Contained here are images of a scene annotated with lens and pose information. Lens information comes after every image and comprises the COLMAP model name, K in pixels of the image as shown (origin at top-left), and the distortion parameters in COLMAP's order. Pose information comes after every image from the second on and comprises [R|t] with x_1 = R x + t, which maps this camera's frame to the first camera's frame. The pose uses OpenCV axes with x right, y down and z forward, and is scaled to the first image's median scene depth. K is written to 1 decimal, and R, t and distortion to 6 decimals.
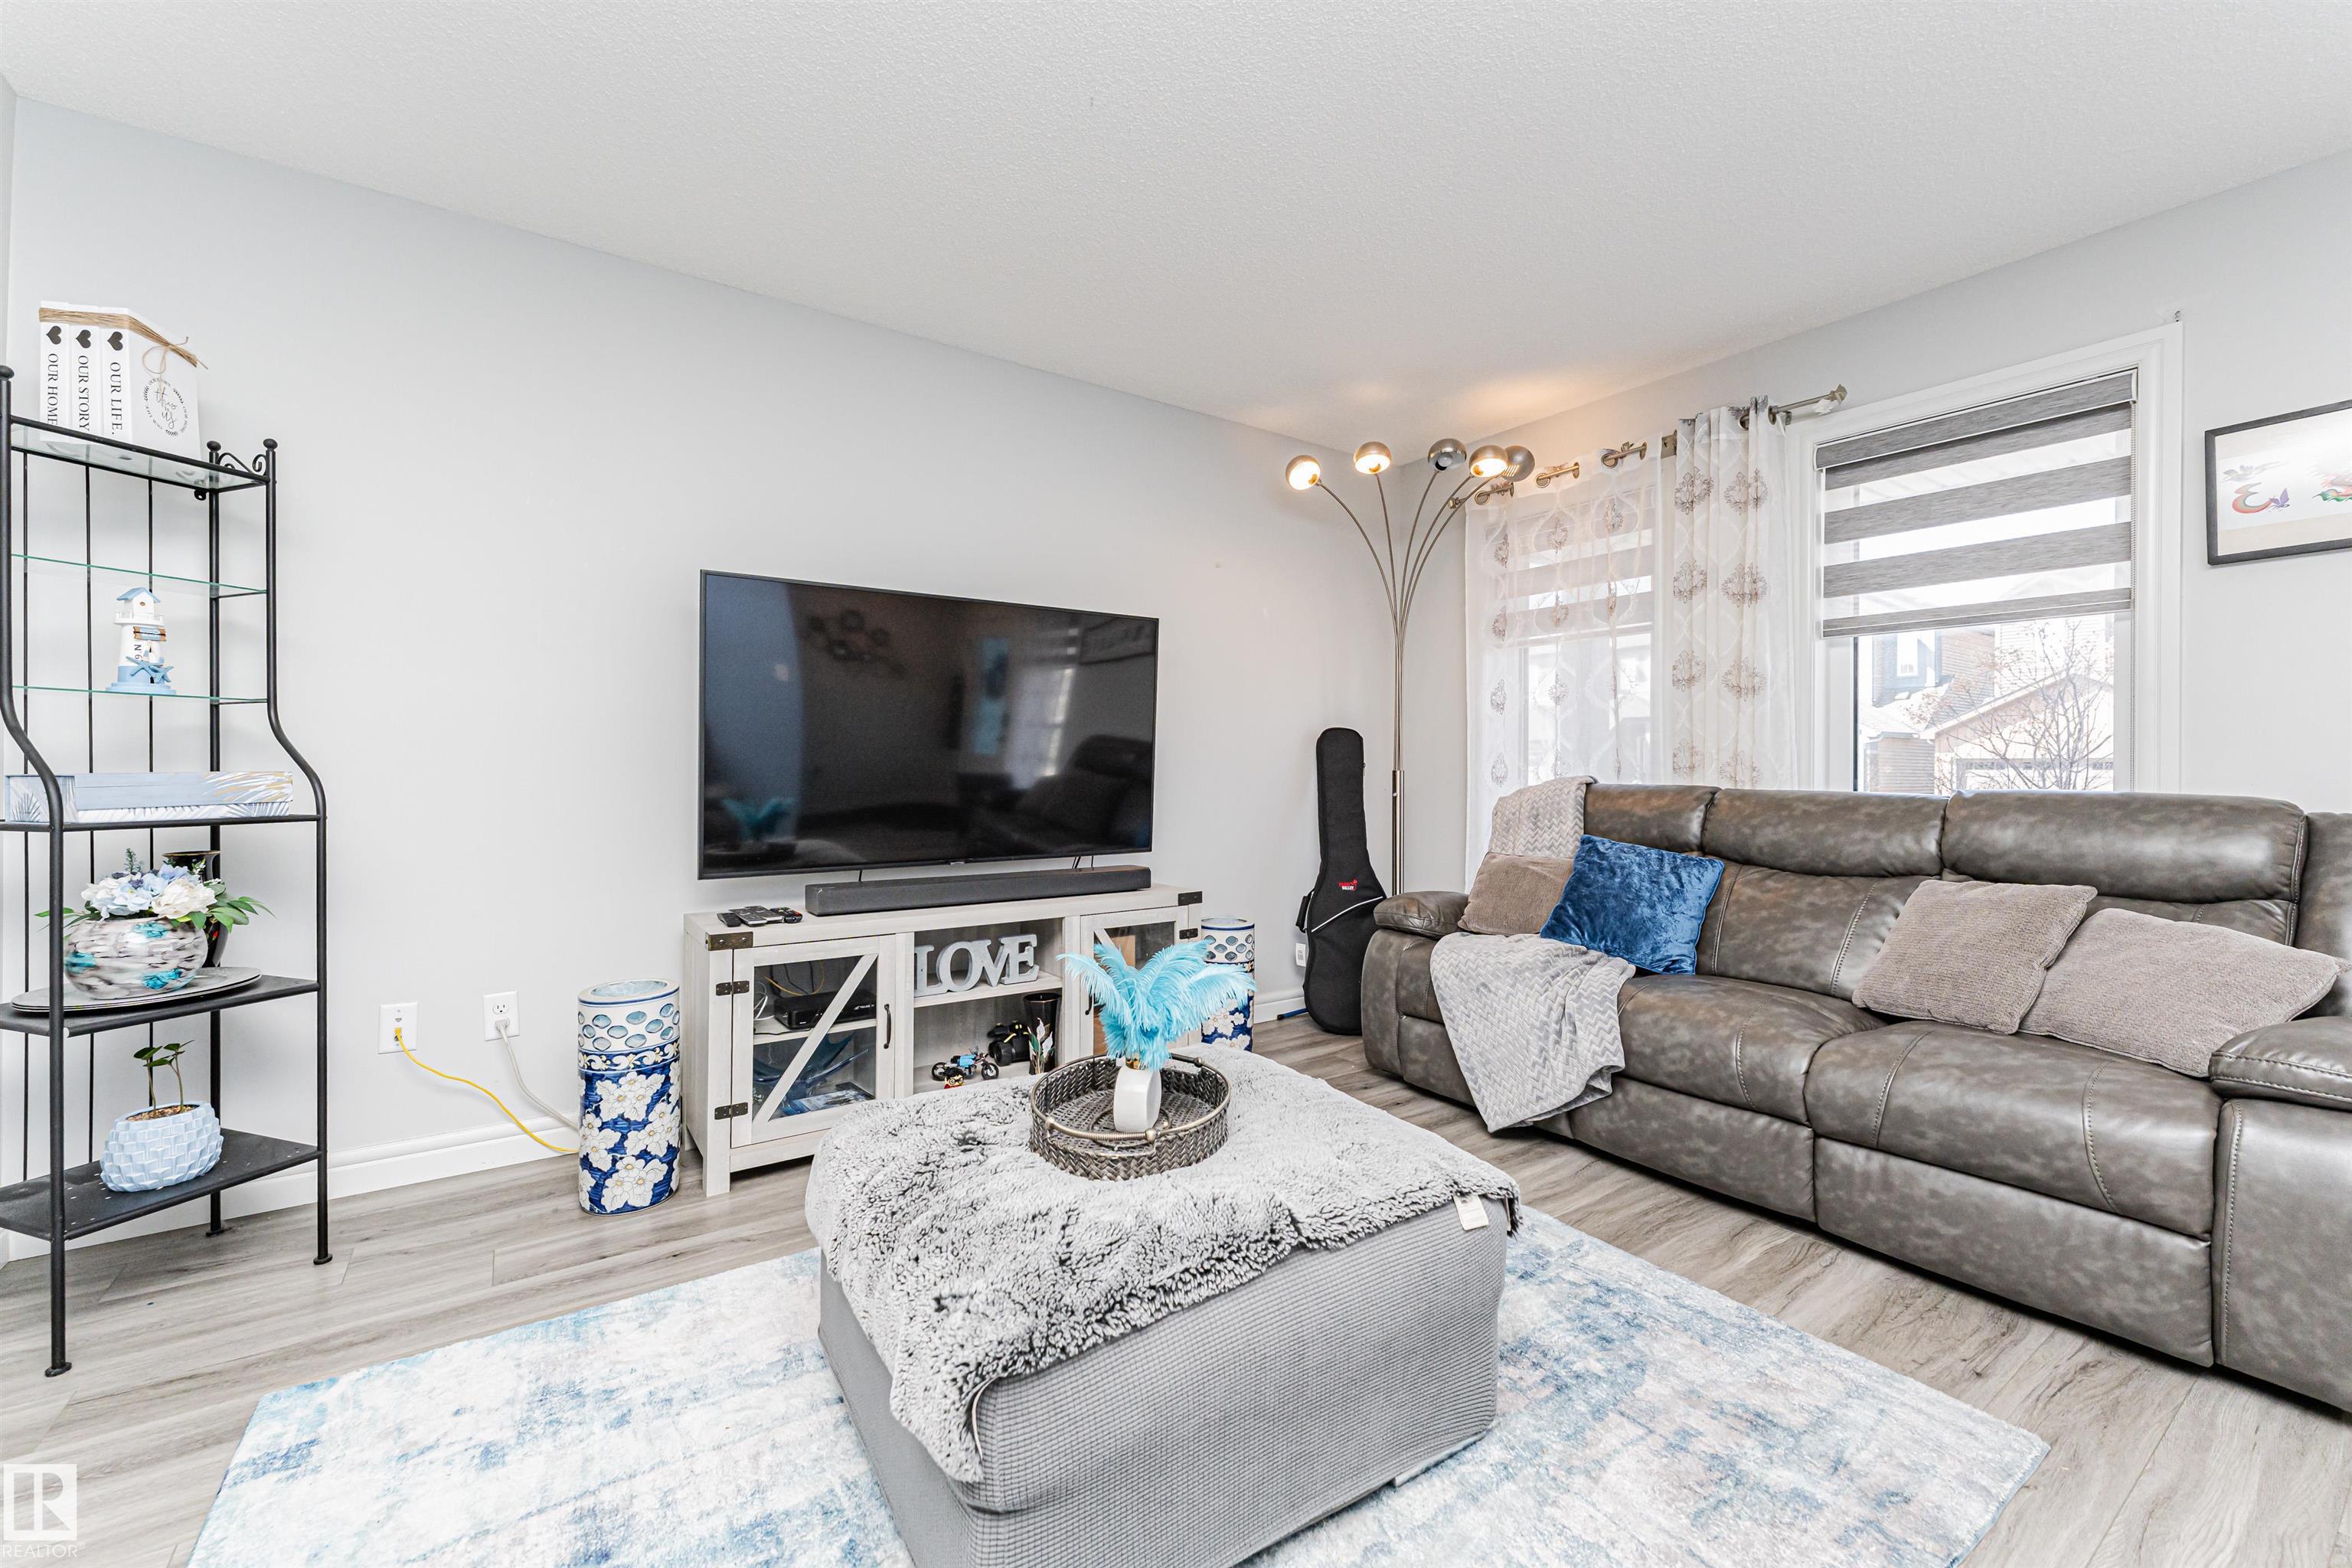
lens RADIAL K [[935.7, 0, 1174.3], [0, 935.7, 763.1], [0, 0, 1]] dist [0.000822, -0.000392]
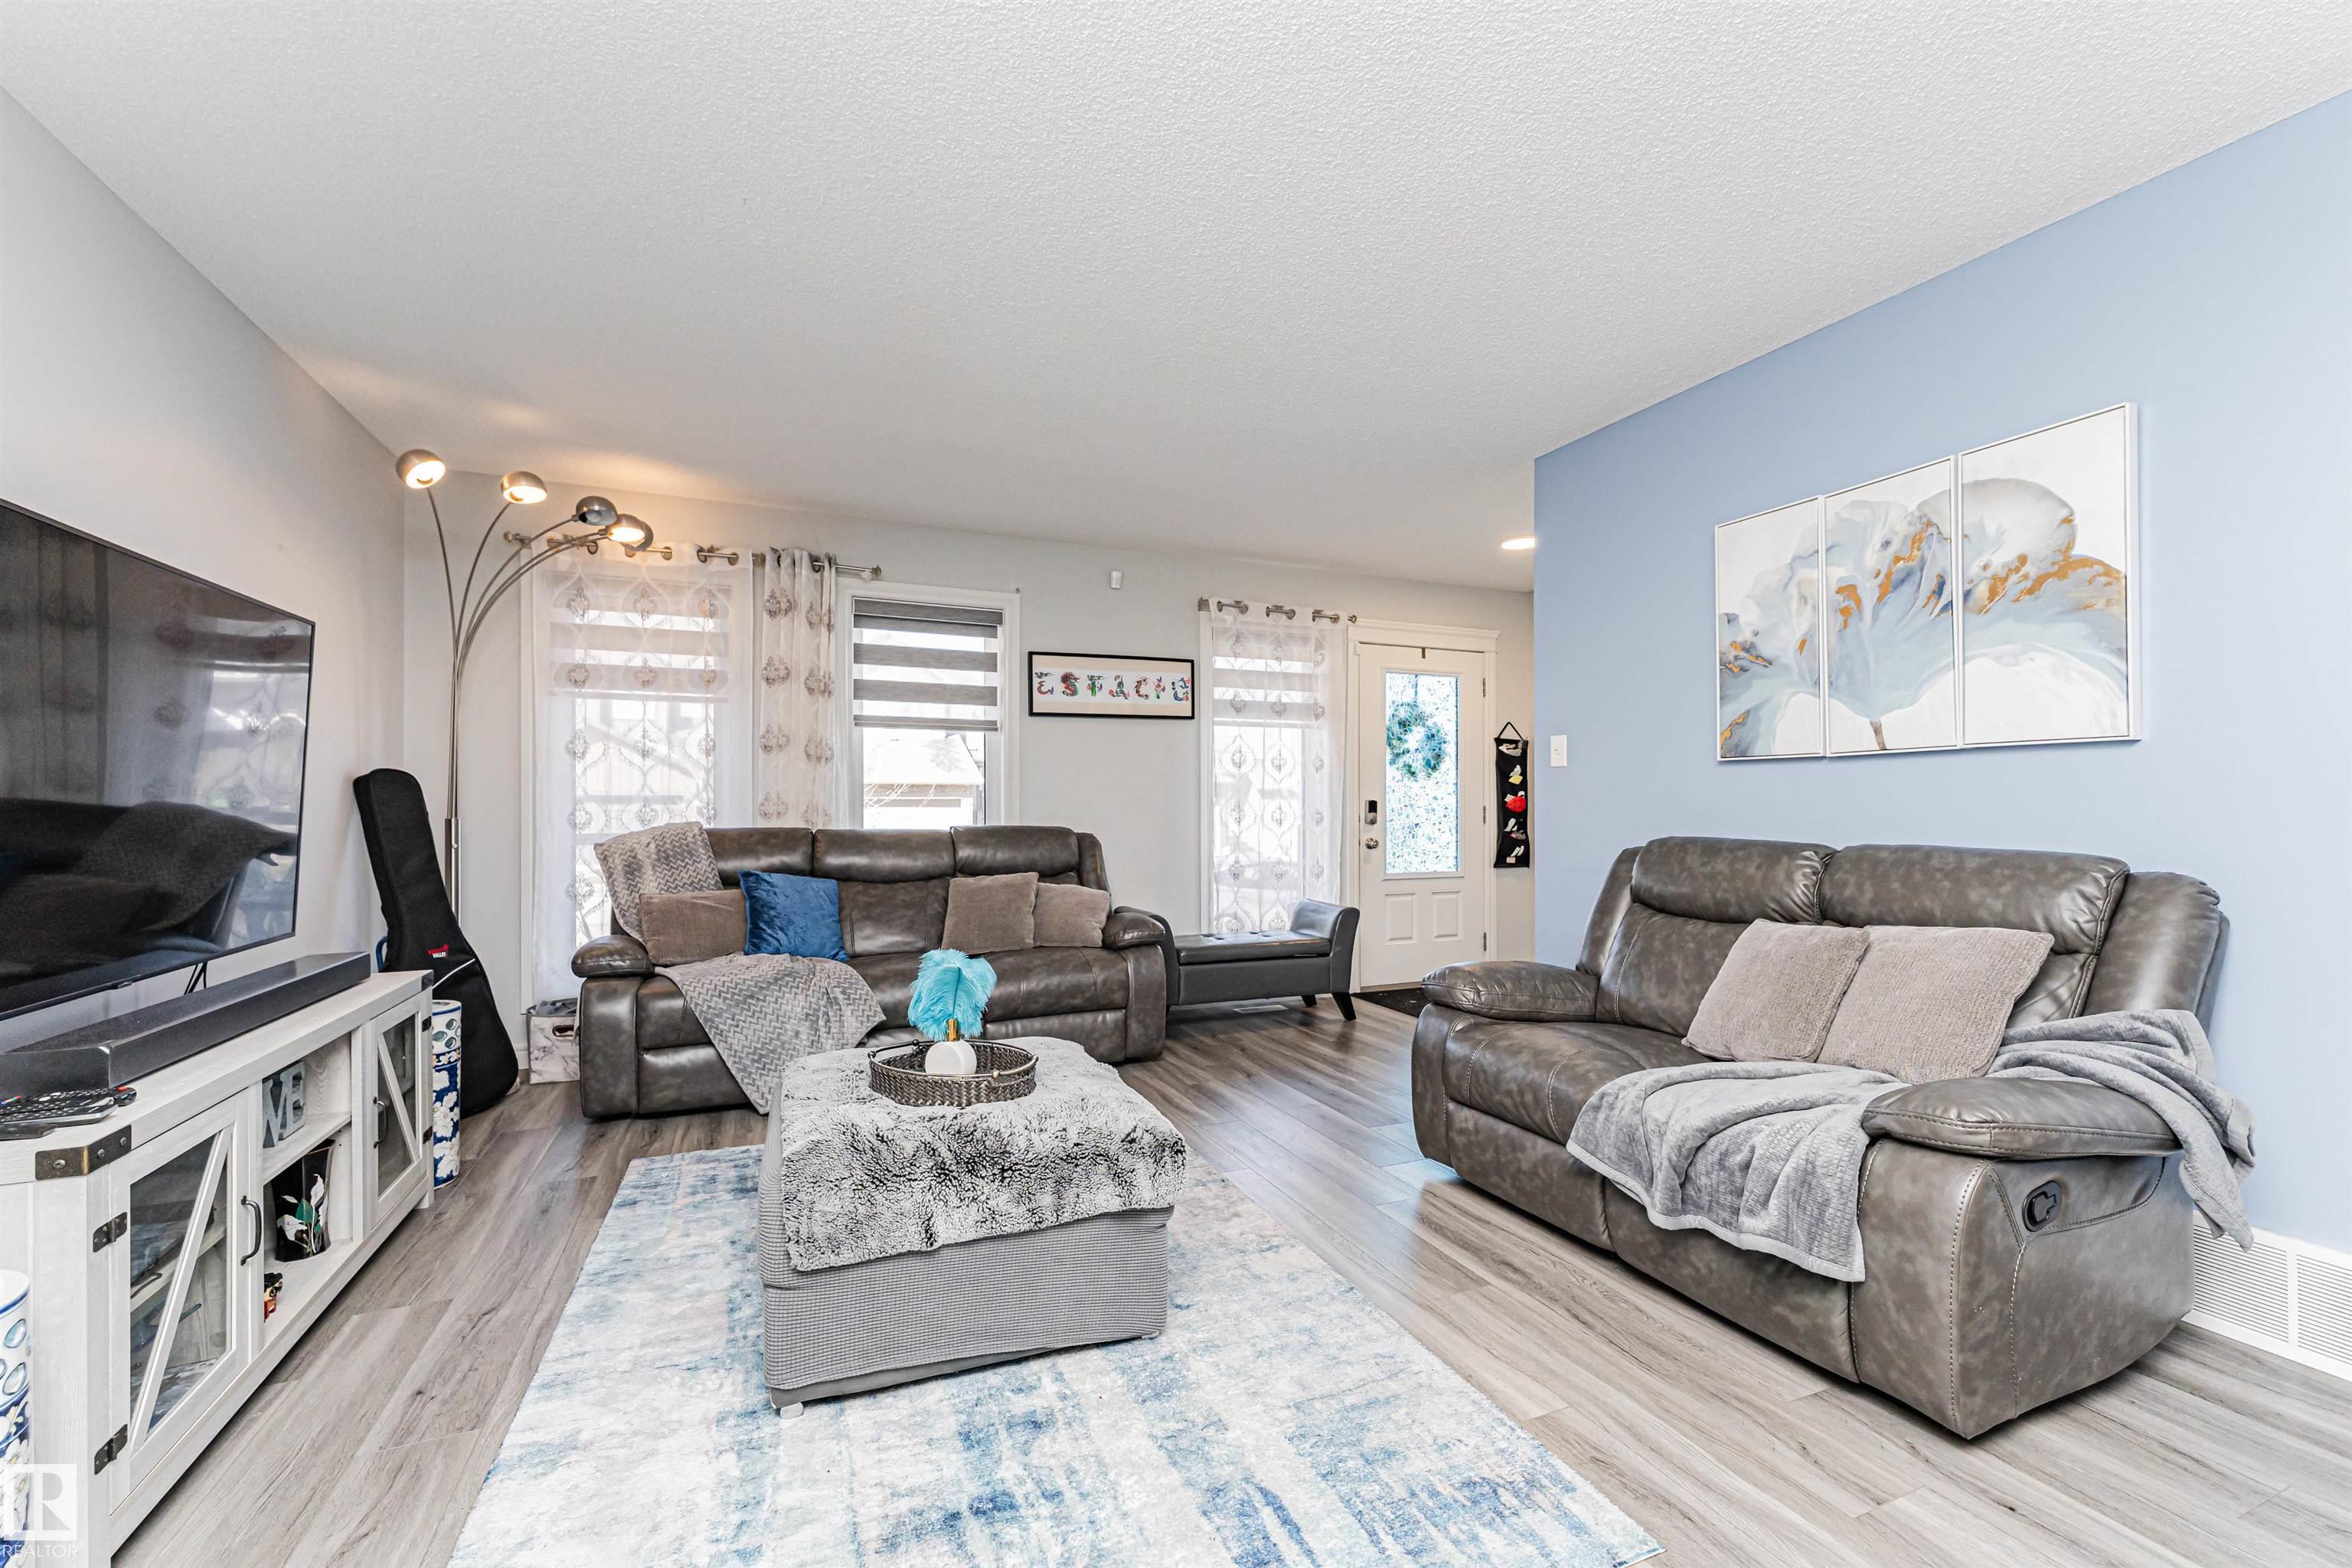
lens RADIAL K [[947.9, 0, 1175.0], [0, 947.9, 801.9], [0, 0, 1]] dist [-0.001804, -0.000212]
pose [[0.192269, 0.001040, 0.981342, -0.813270], [-0.005382, 0.999986, -0.000005, -0.020027], [-0.981327, -0.005281, 0.192272, 0.240751]]
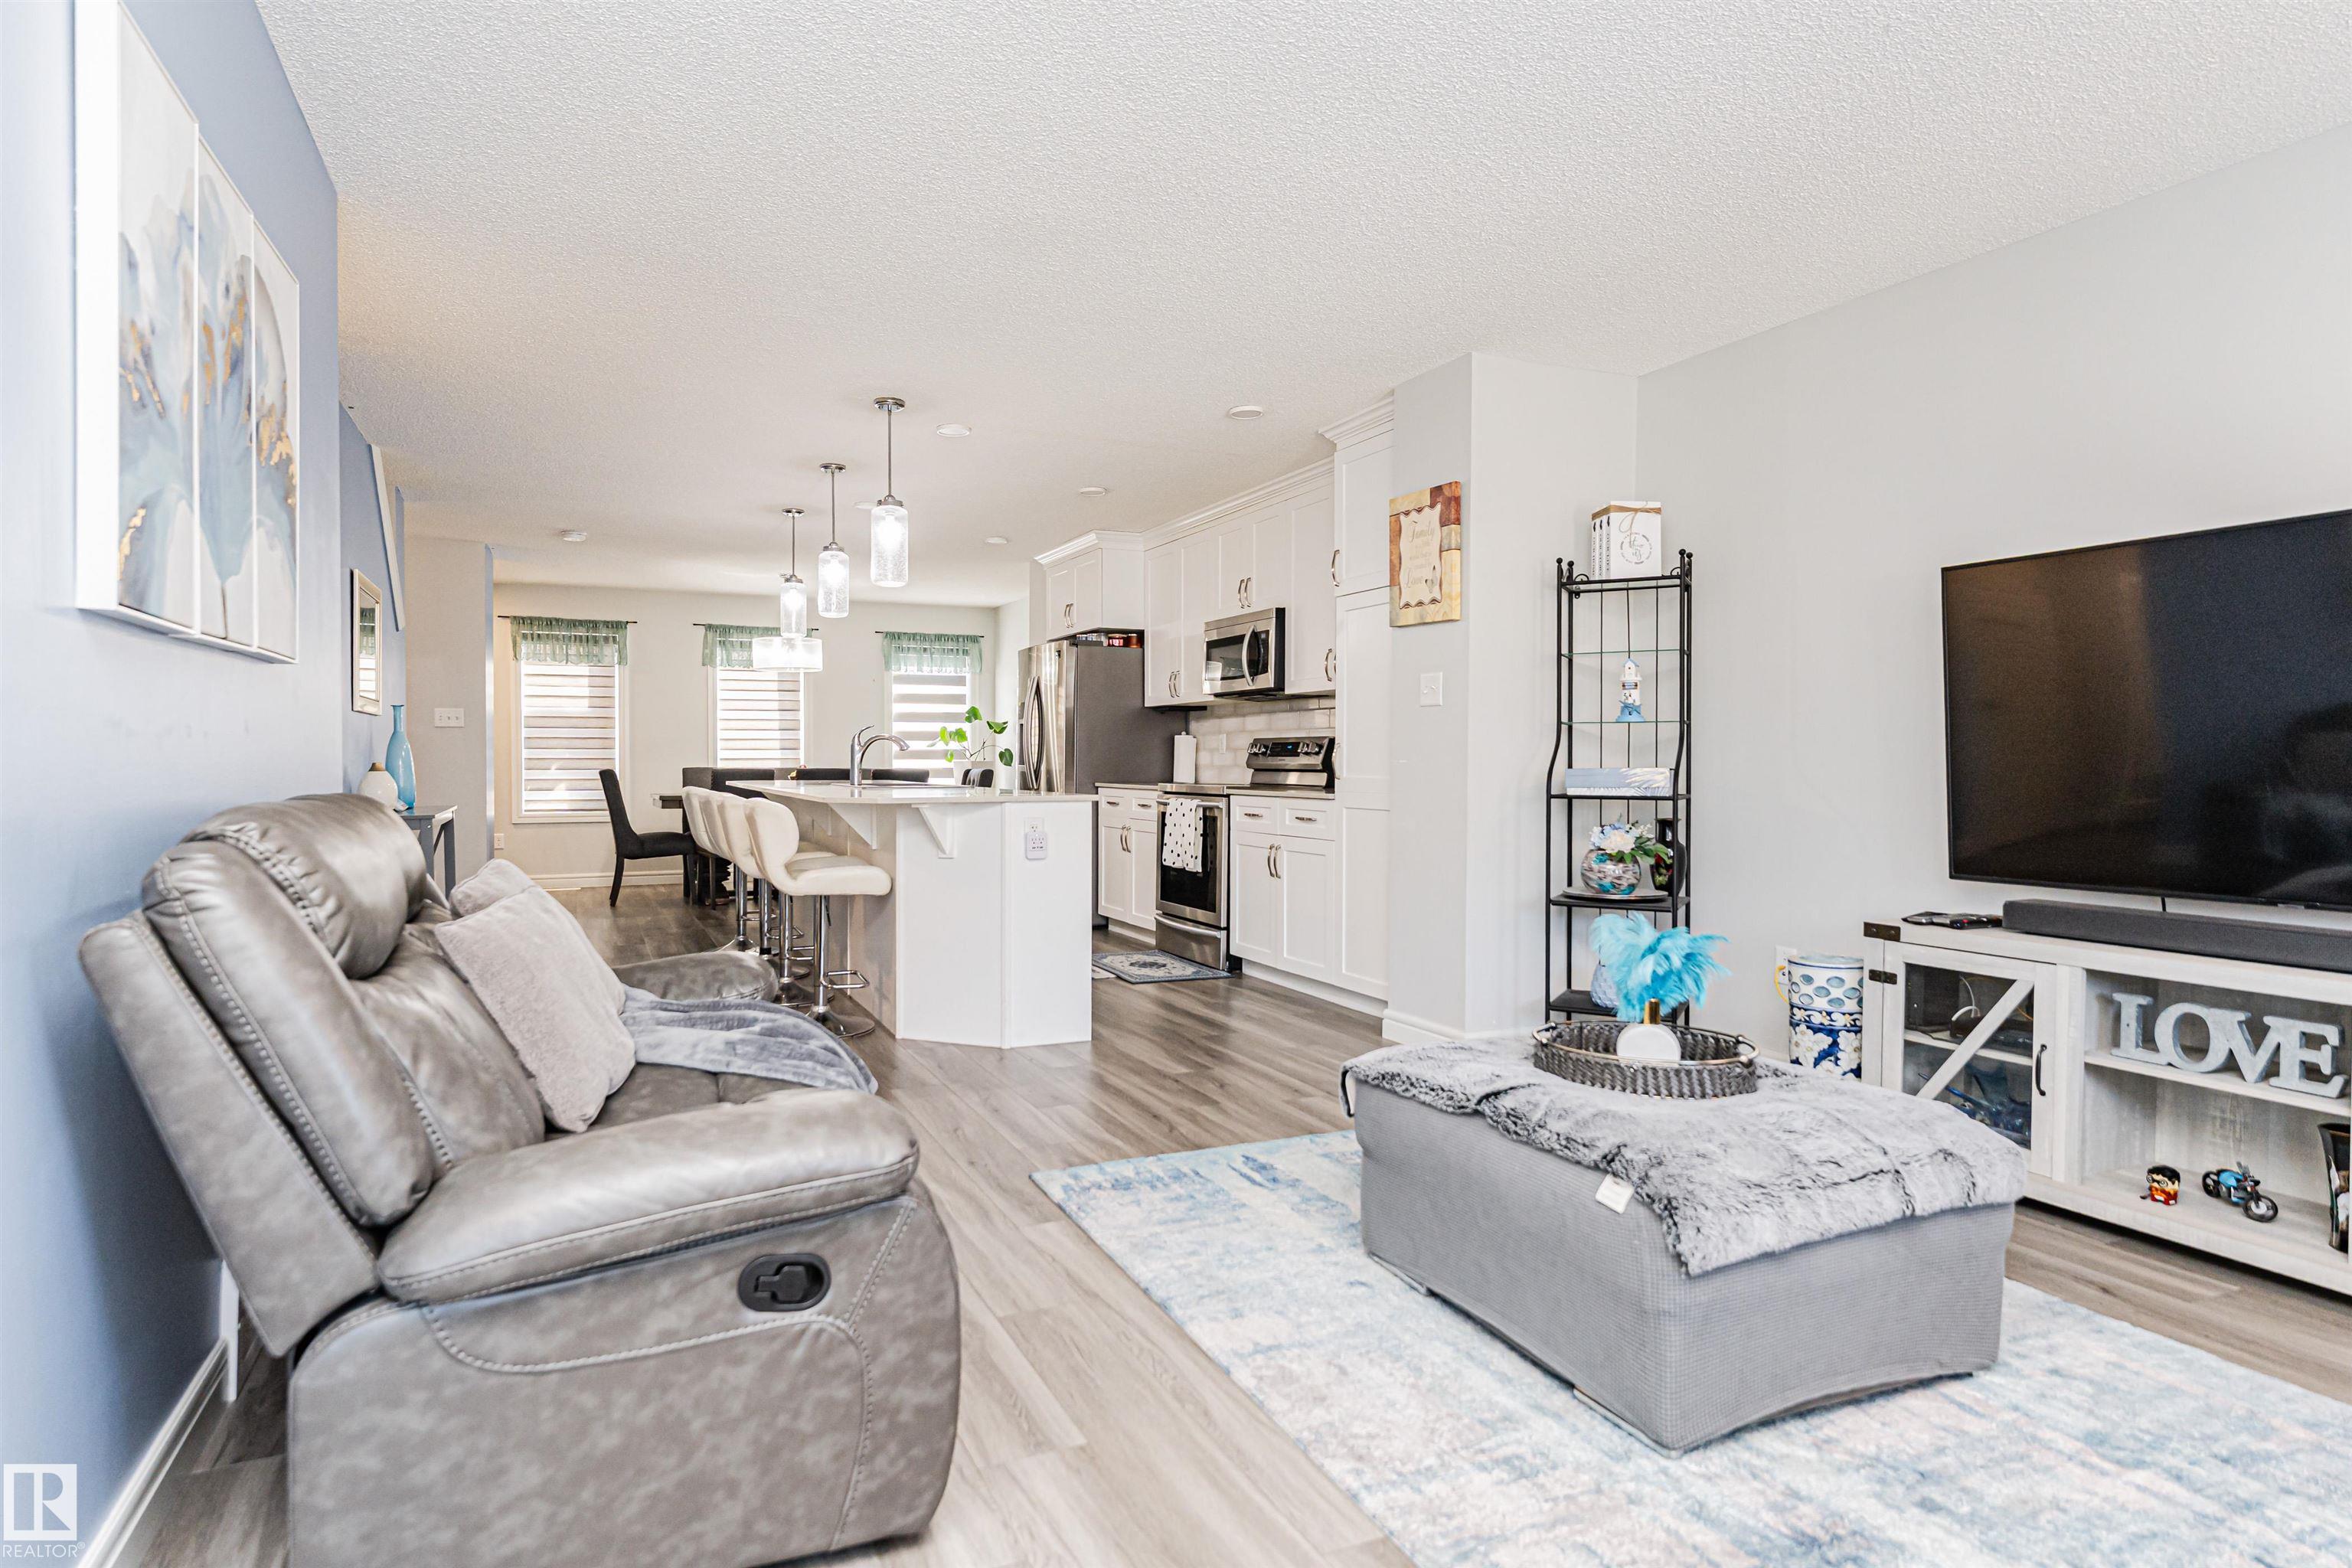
lens RADIAL K [[1246.7, 0, 1141.4], [0, 1246.7, 779.5], [0, 0, 1]] dist [0.008710, 0.000492]
pose [[-0.170180, 0.013017, -0.985327, 0.941210], [0.004194, 0.999913, 0.012485, -0.000718], [0.985404, -0.002008, -0.170220, 0.382572]]
